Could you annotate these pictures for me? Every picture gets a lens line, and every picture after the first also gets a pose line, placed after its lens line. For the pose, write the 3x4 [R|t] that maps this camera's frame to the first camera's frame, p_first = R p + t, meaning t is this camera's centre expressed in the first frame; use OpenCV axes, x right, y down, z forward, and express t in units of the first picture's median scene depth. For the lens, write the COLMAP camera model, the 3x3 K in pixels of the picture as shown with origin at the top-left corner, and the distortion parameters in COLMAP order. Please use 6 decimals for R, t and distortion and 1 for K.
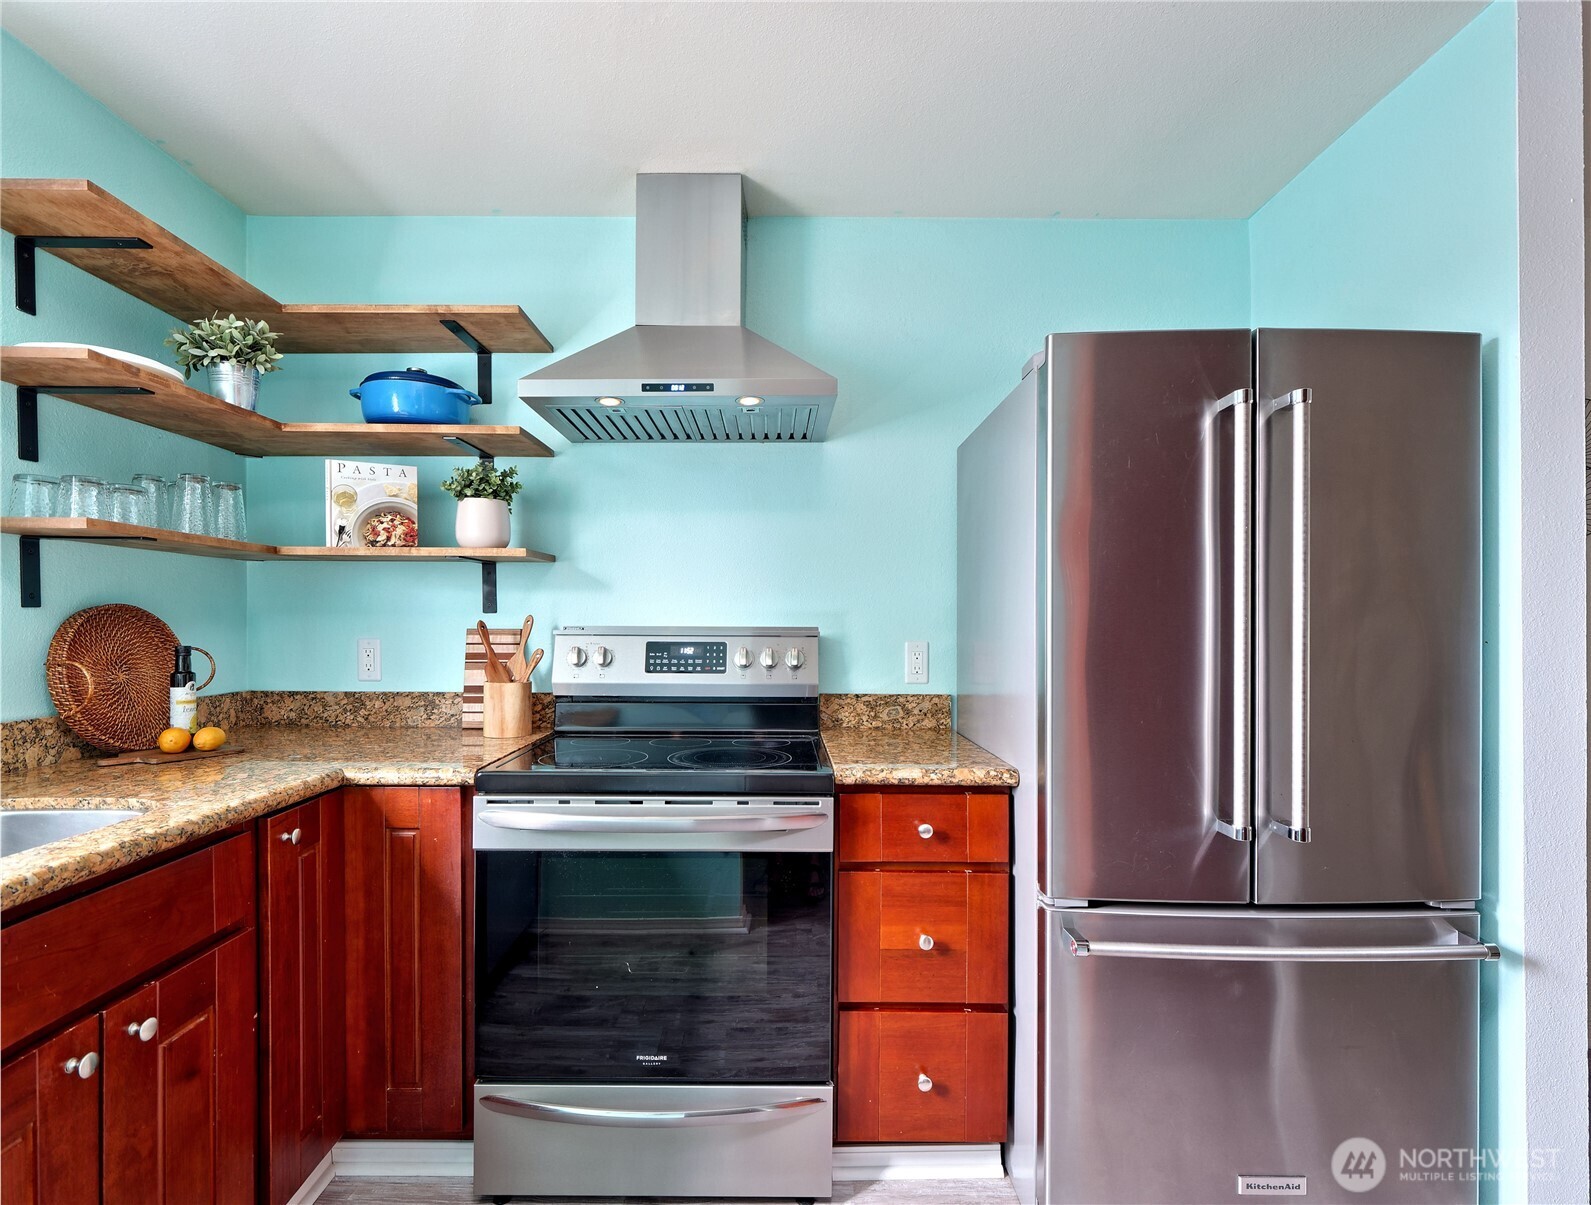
lens RADIAL K [[762.9, 0, 802.9], [0, 762.9, 574.9], [0, 0, 1]] dist [-0.002669, -0.000157]
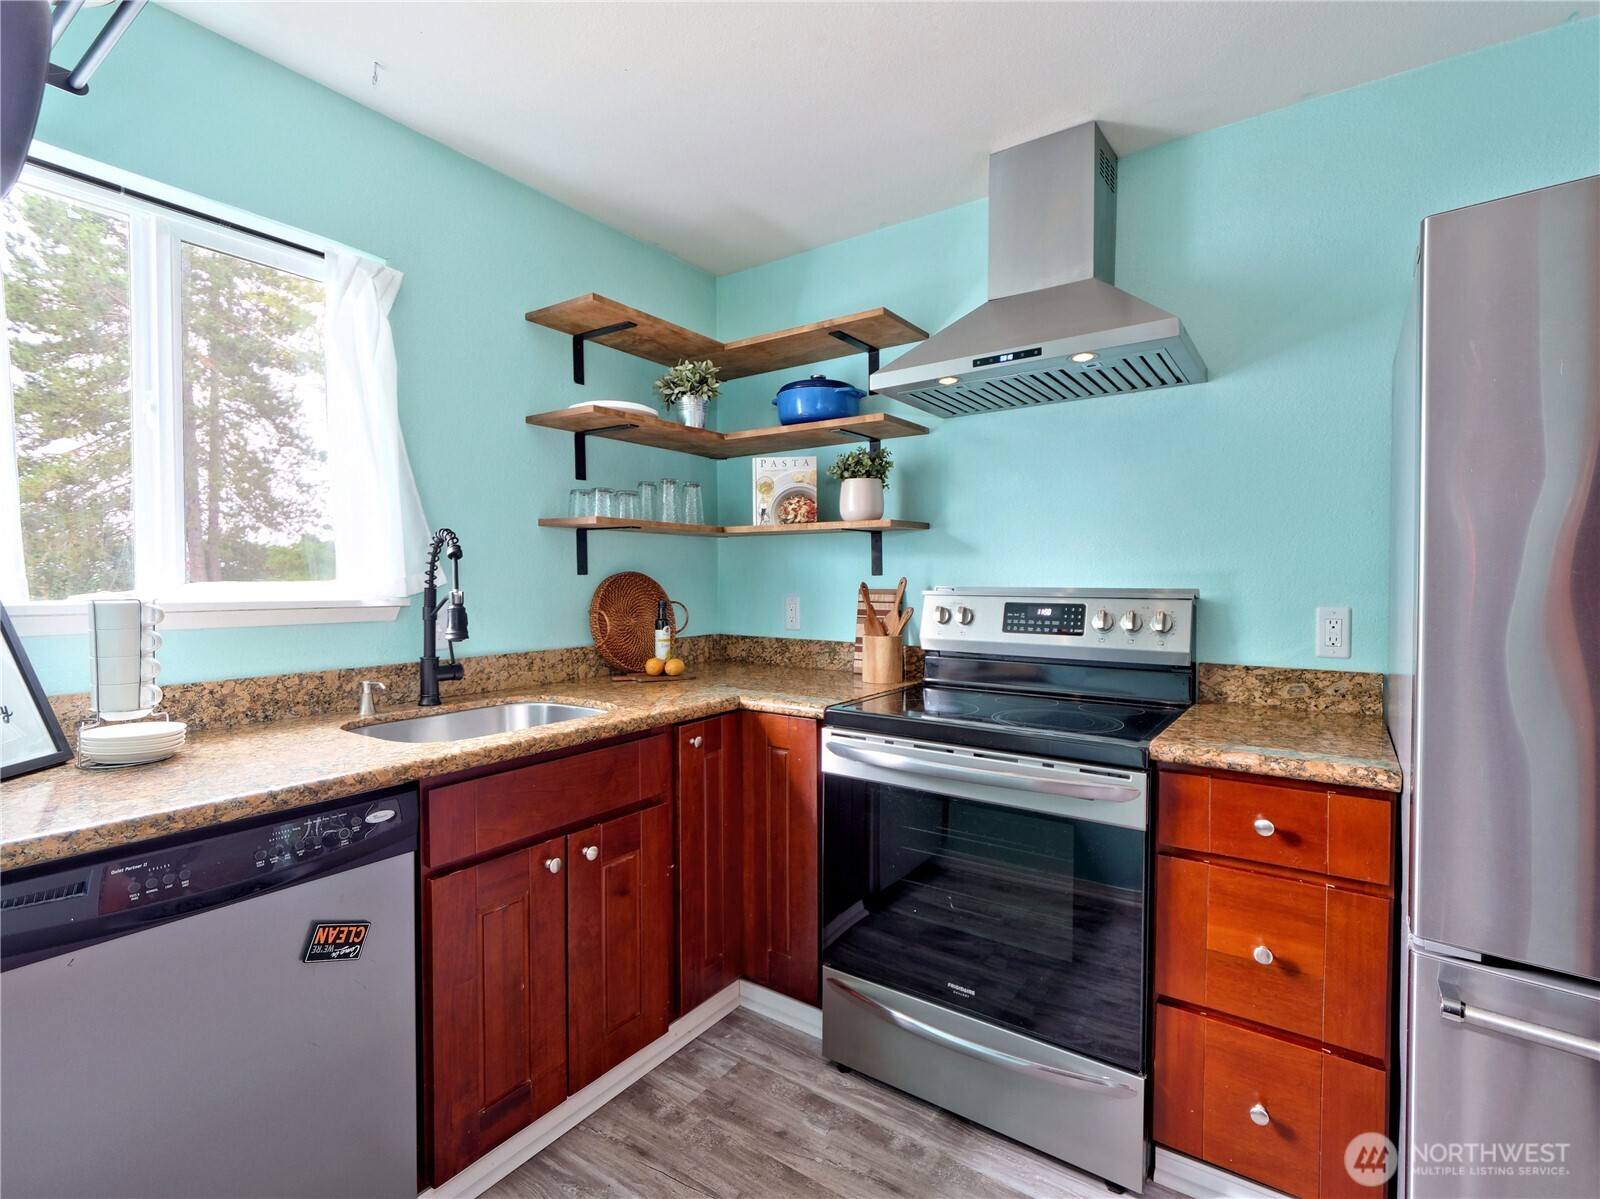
lens RADIAL K [[738.1, 0, 801.2], [0, 738.1, 537.6], [0, 0, 1]] dist [0.003265, -0.006354]
pose [[0.822413, -0.034019, -0.567873, 0.171692], [0.036356, 0.999313, -0.007213, -0.004816], [0.567729, -0.014714, 0.823084, 0.013784]]
